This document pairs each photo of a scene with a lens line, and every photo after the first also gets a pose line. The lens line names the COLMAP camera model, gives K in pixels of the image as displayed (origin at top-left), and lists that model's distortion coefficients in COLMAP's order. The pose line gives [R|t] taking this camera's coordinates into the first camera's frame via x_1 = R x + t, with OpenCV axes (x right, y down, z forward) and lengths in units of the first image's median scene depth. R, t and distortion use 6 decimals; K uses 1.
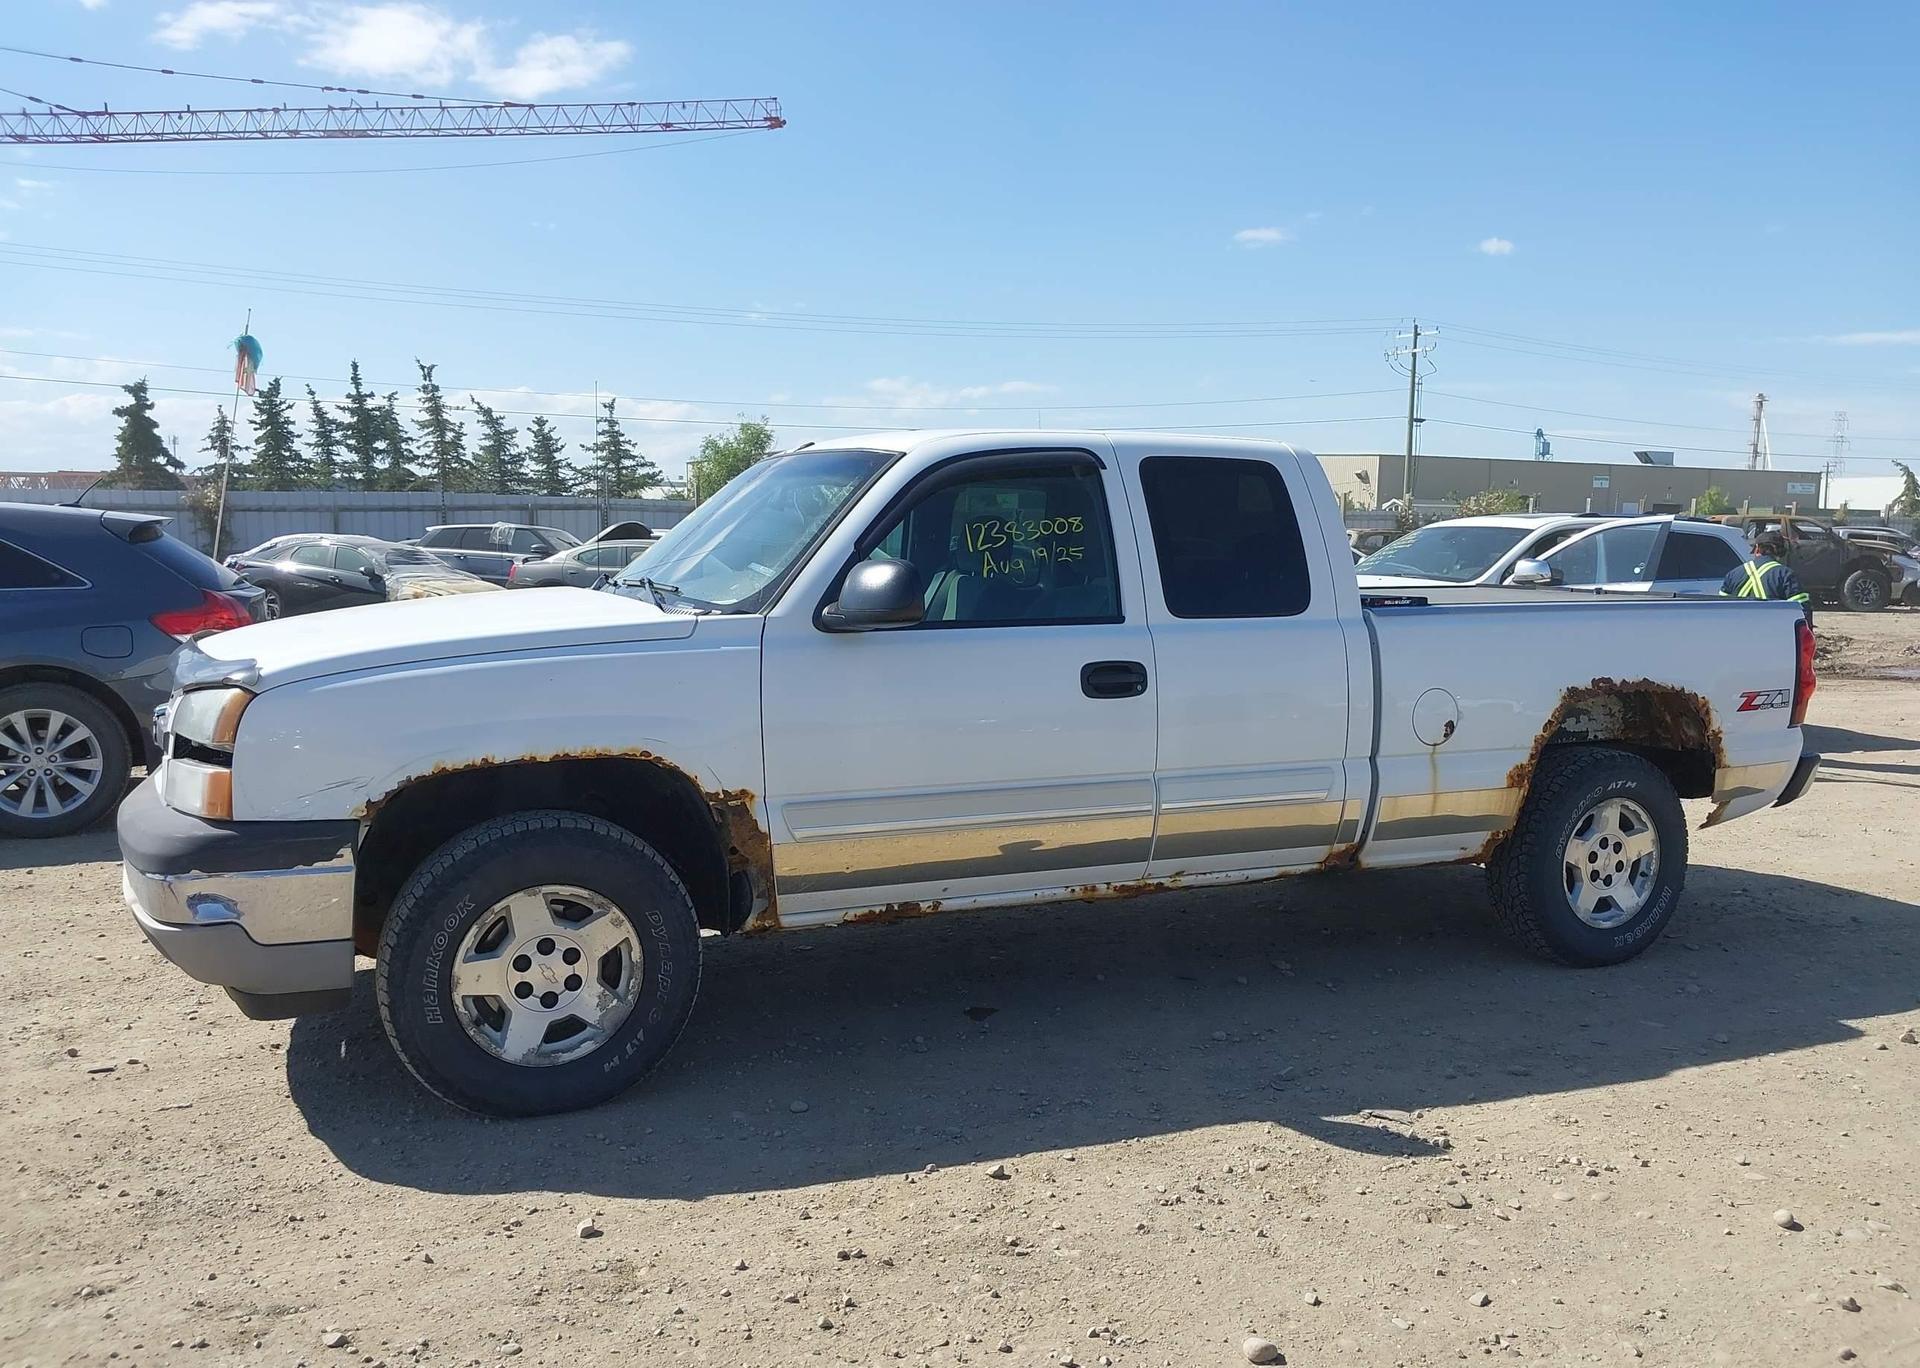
lens RADIAL K [[1546.7, 0, 1001.0], [0, 1546.7, 675.1], [0, 0, 1]] dist [0.059312, -0.087823]
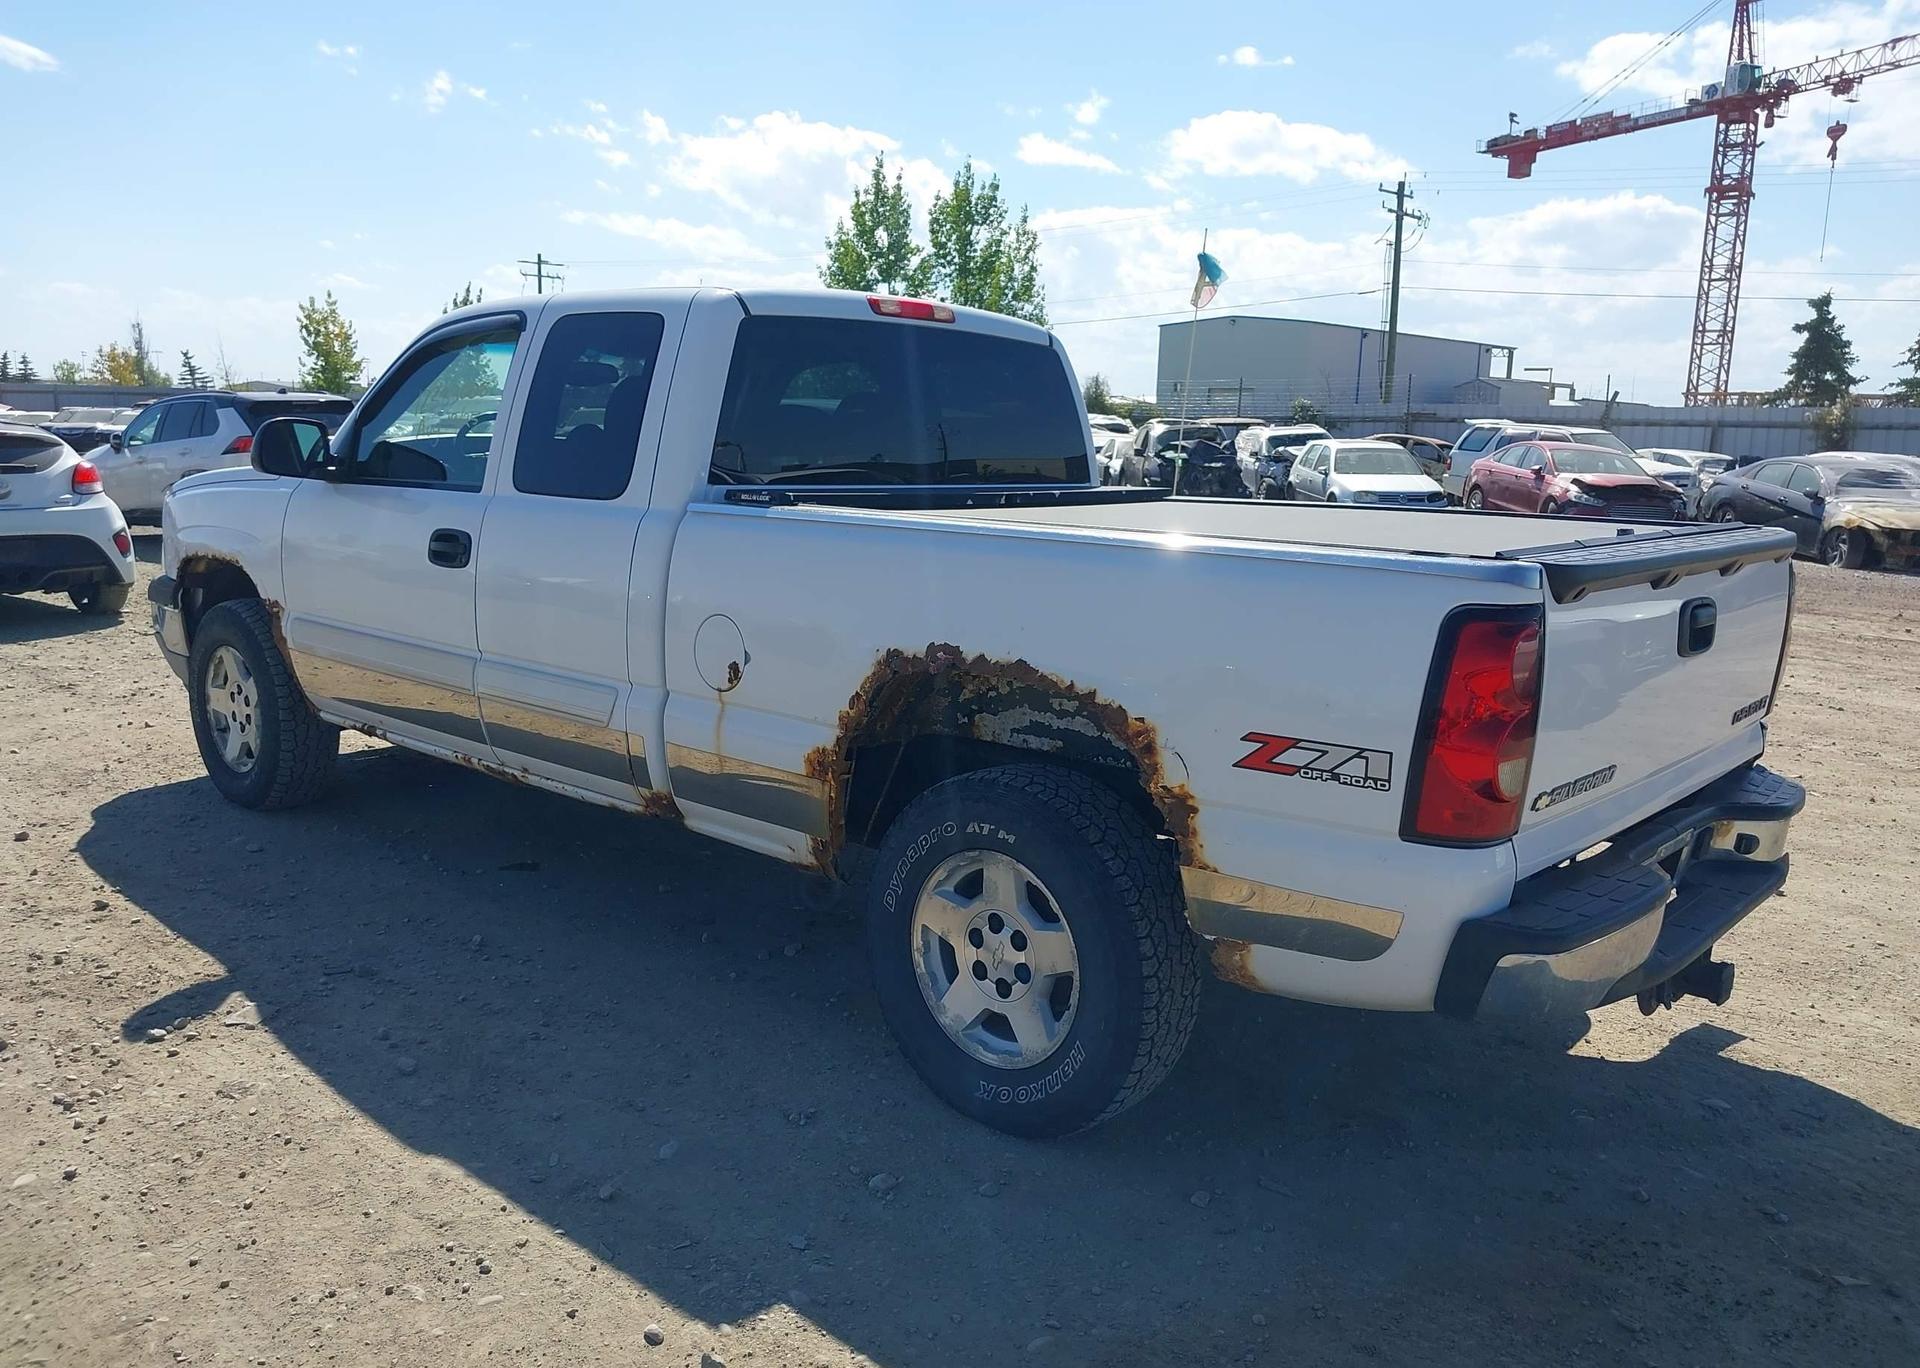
lens RADIAL K [[1561.4, 0, 957.7], [0, 1561.4, 644.4], [0, 0, 1]] dist [0.045731, -0.042831]
pose [[0.382877, 0.130546, -0.914529, 1.002392], [-0.106850, 0.989579, 0.096526, -0.061512], [0.917599, 0.060760, 0.392836, 0.804475]]
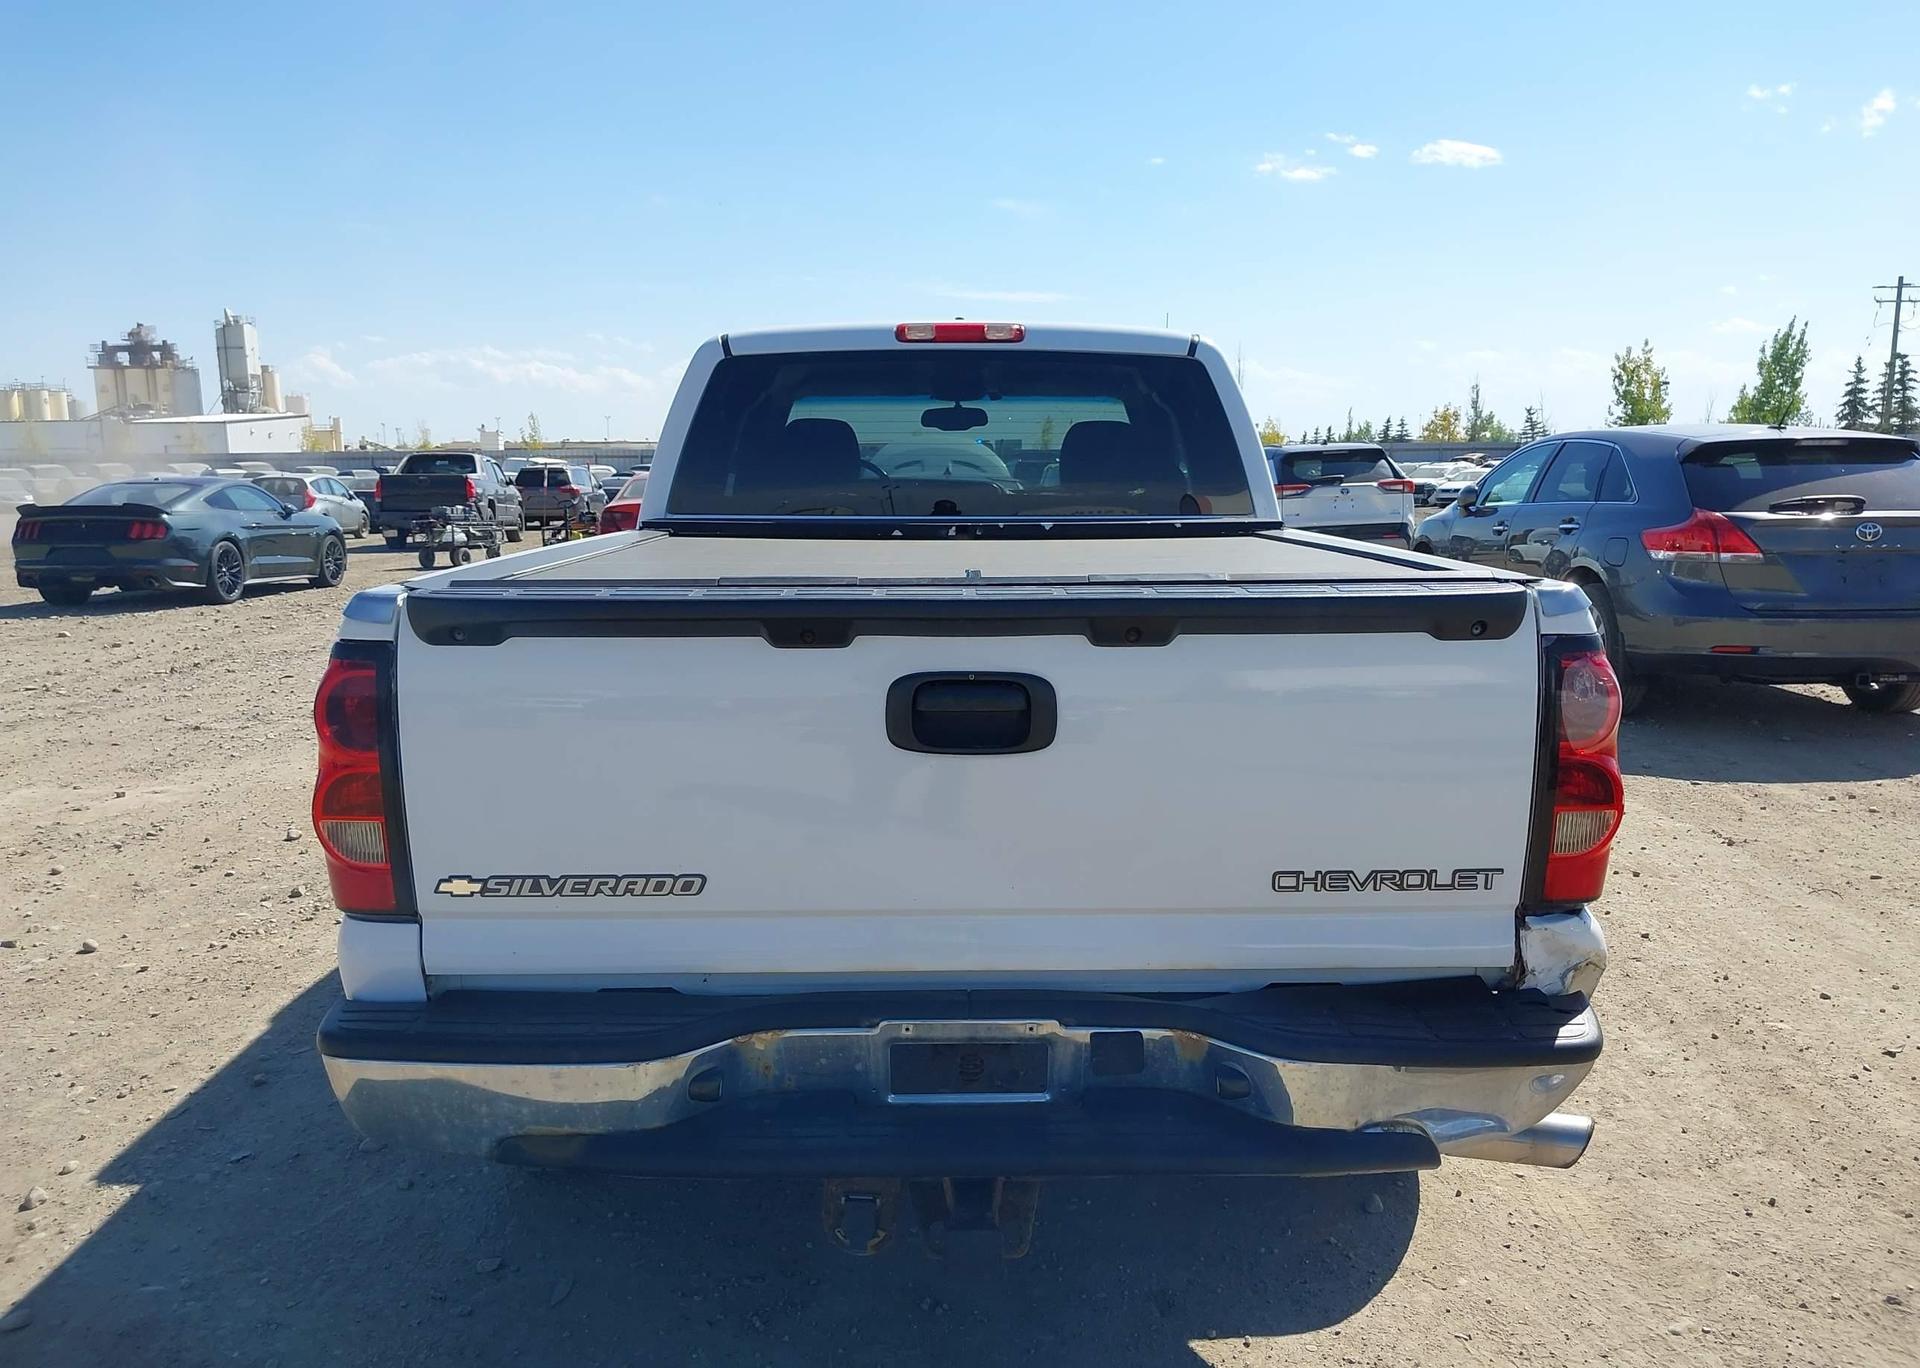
lens RADIAL K [[1546.7, 0, 1001.0], [0, 1546.7, 675.1], [0, 0, 1]] dist [0.059312, -0.087823]
pose [[-0.426431, 0.118341, -0.896745, 0.920547], [-0.085352, 0.981716, 0.170142, -0.125476], [0.900484, 0.149093, -0.408533, 1.516043]]
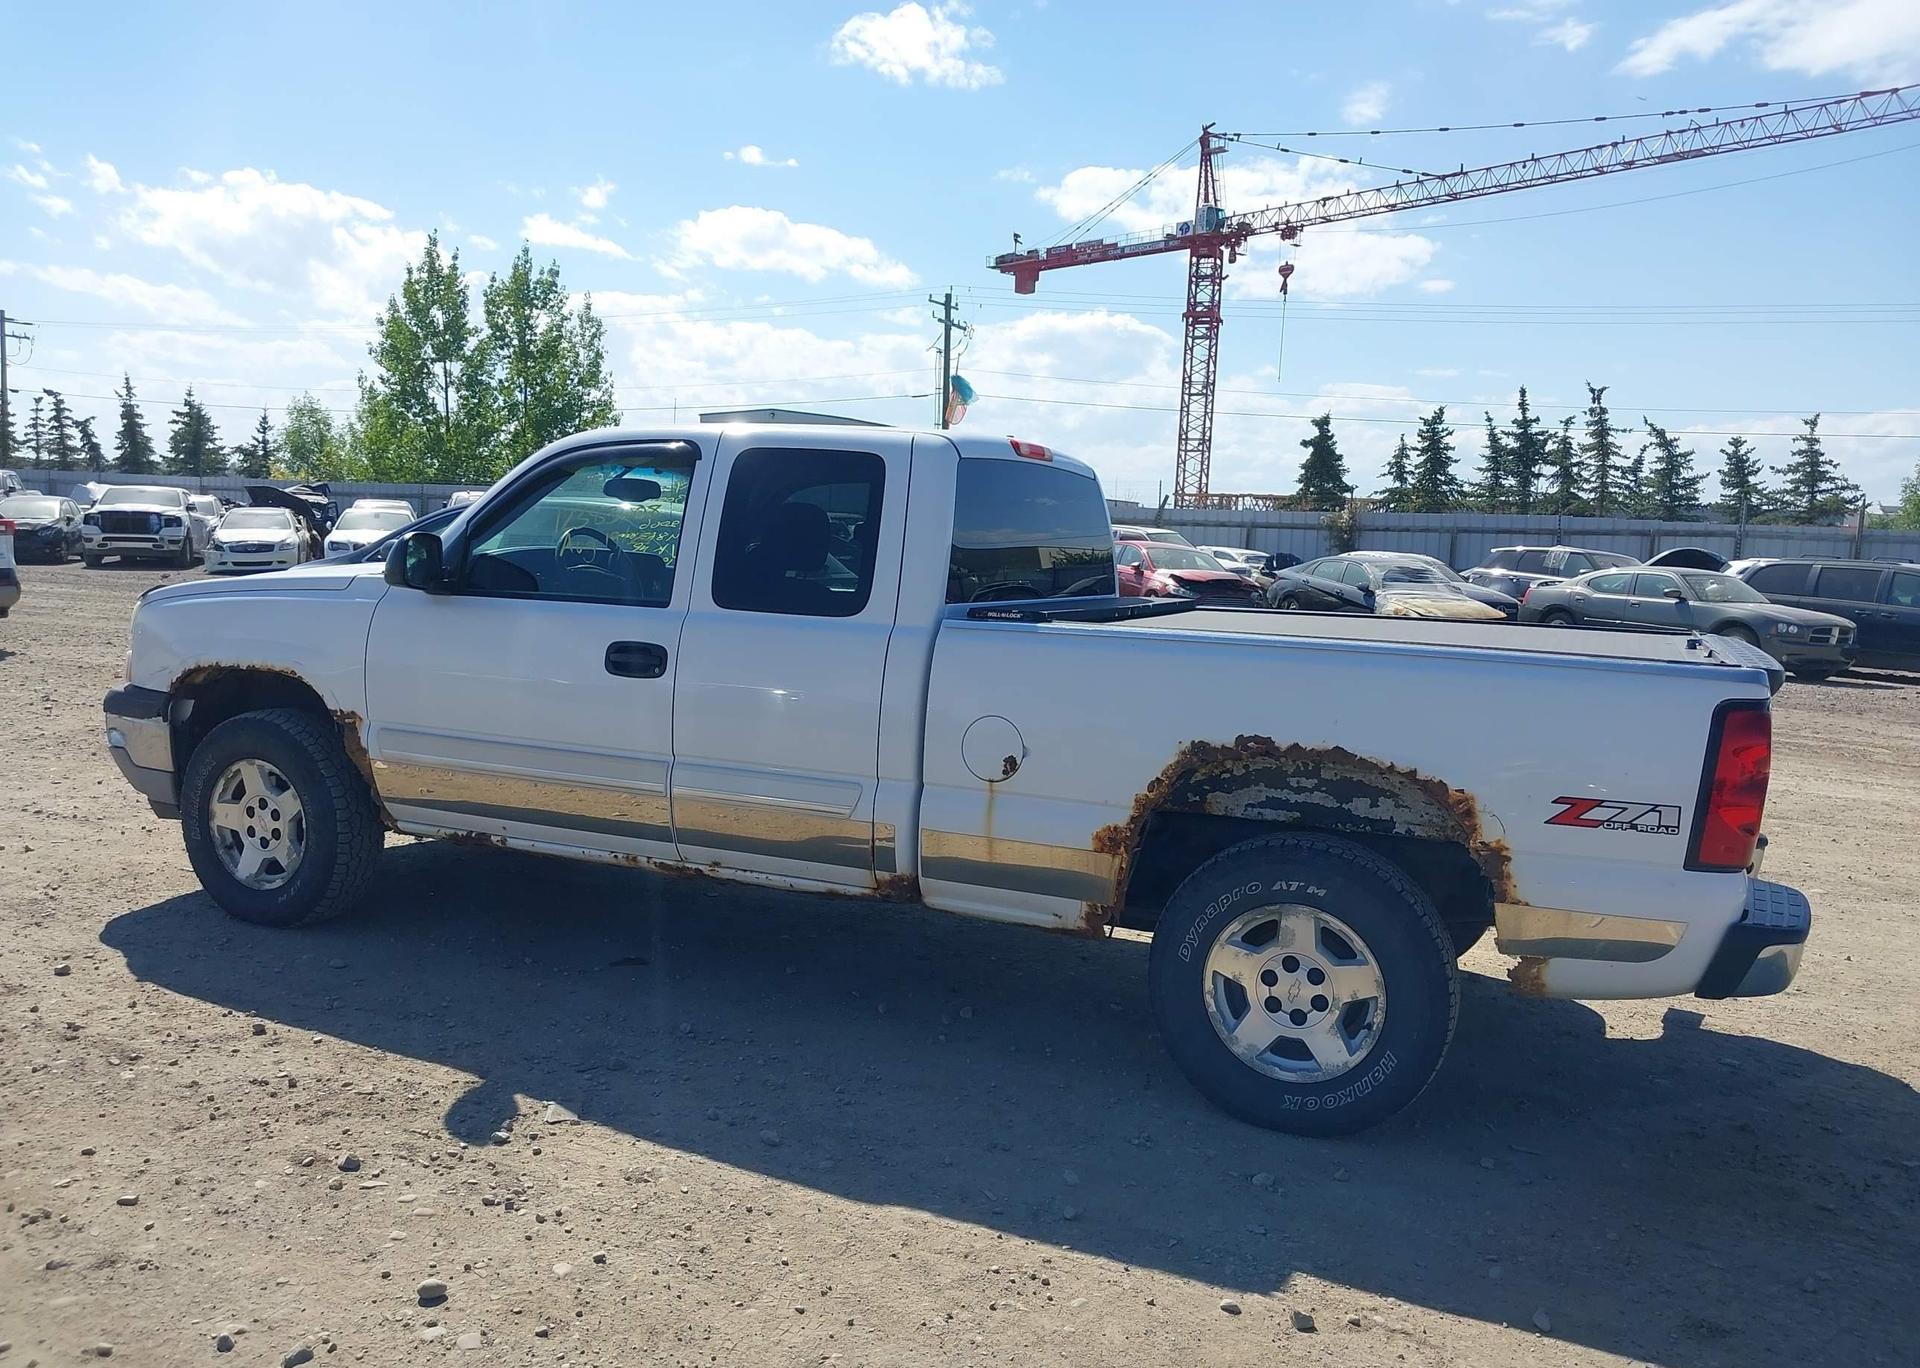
lens RADIAL K [[1553.7, 0, 960.0], [0, 1553.7, 684.0], [0, 0, 1]] dist [0.039439, -0.047942]
pose [[0.648344, 0.094589, -0.755449, 0.900045], [-0.104663, 0.993905, 0.034621, -0.035606], [0.754119, 0.056621, 0.654292, 0.426852]]
